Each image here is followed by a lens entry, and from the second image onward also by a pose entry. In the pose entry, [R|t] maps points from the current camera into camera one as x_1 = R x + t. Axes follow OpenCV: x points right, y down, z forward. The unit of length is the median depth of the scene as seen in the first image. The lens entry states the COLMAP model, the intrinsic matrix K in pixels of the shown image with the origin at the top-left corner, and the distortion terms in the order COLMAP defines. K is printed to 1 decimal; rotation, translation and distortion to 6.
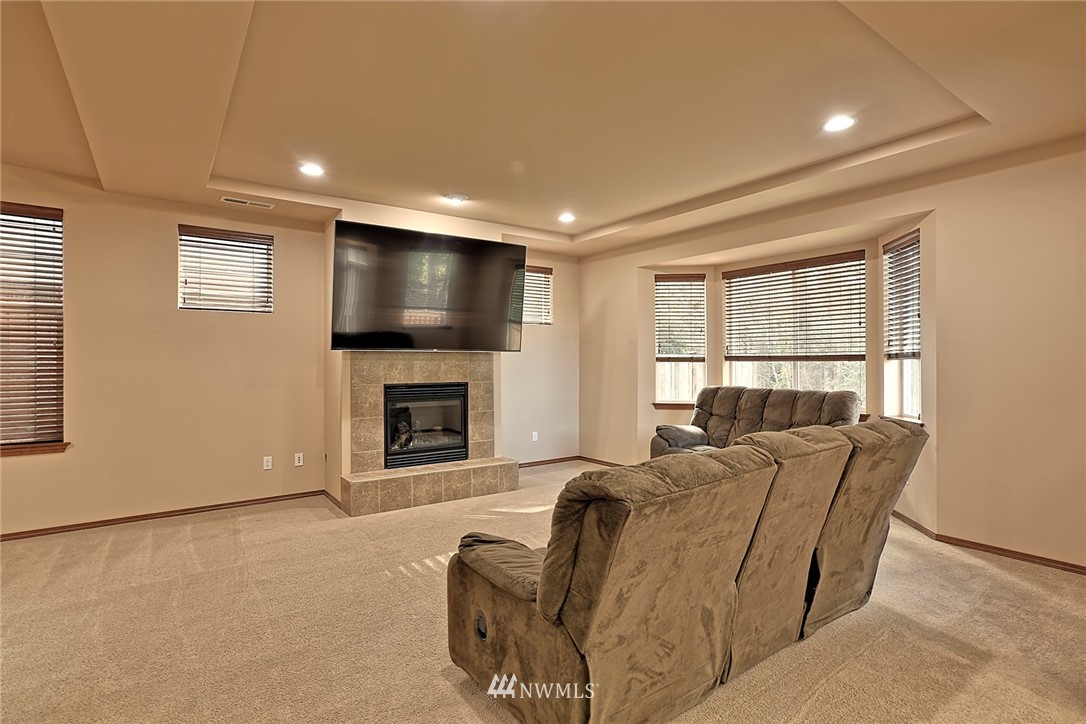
lens RADIAL K [[531.2, 0, 536.0], [0, 531.2, 358.3], [0, 0, 1]] dist [-0.020450, 0.021445]
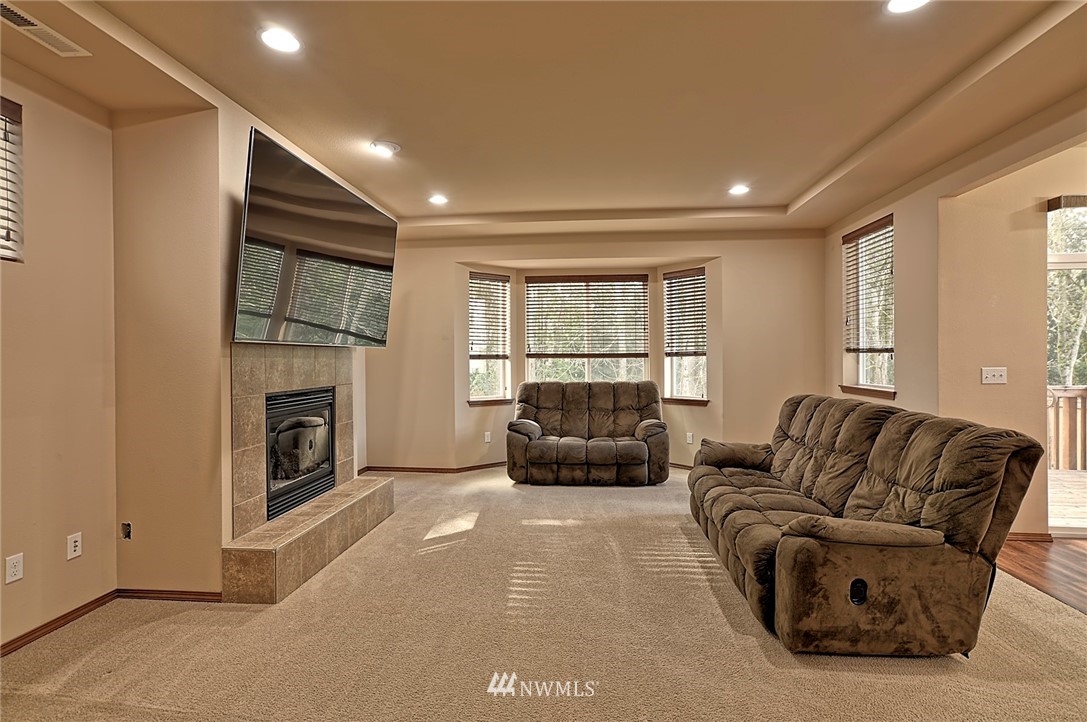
lens RADIAL K [[531.7, 0, 544.5], [0, 531.7, 361.3], [0, 0, 1]] dist [-0.020450, 0.021445]
pose [[0.654630, -0.006430, 0.755922, -0.553660], [0.001906, 0.999975, 0.006855, 0.005227], [-0.755947, -0.003047, 0.654625, 0.306970]]
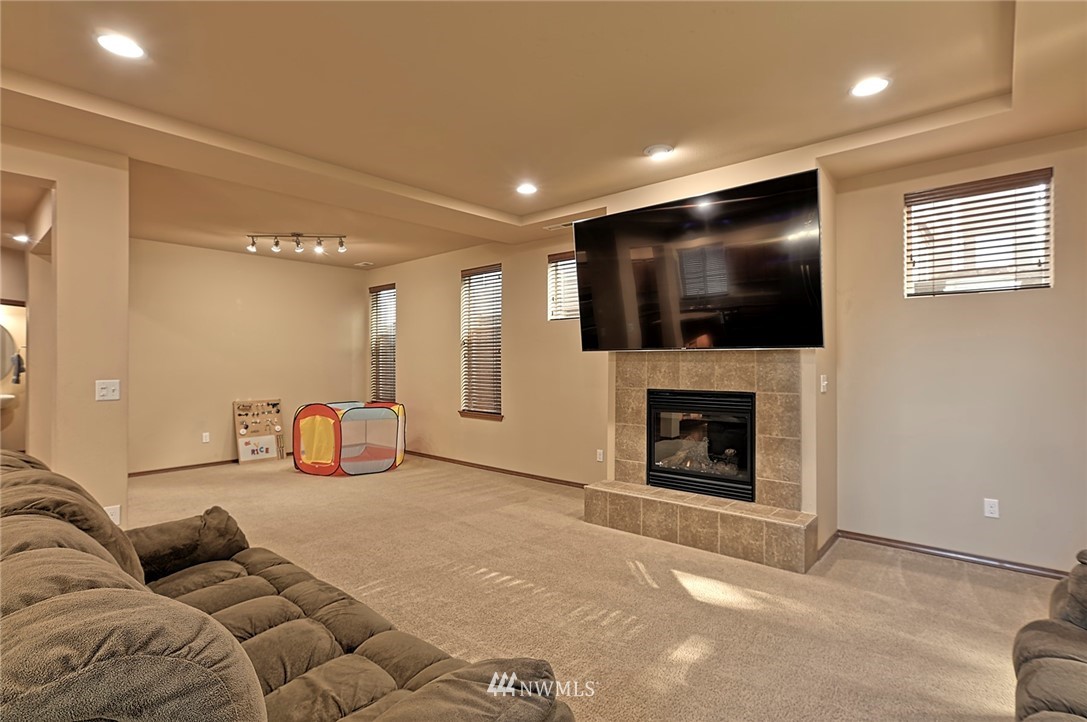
lens RADIAL K [[531.7, 0, 549.7], [0, 531.7, 359.9], [0, 0, 1]] dist [-0.020450, 0.021445]
pose [[0.238510, -0.001950, -0.971138, 0.532580], [0.010231, 0.999948, 0.000505, -0.001216], [0.971086, -0.010056, 0.238517, 0.629282]]
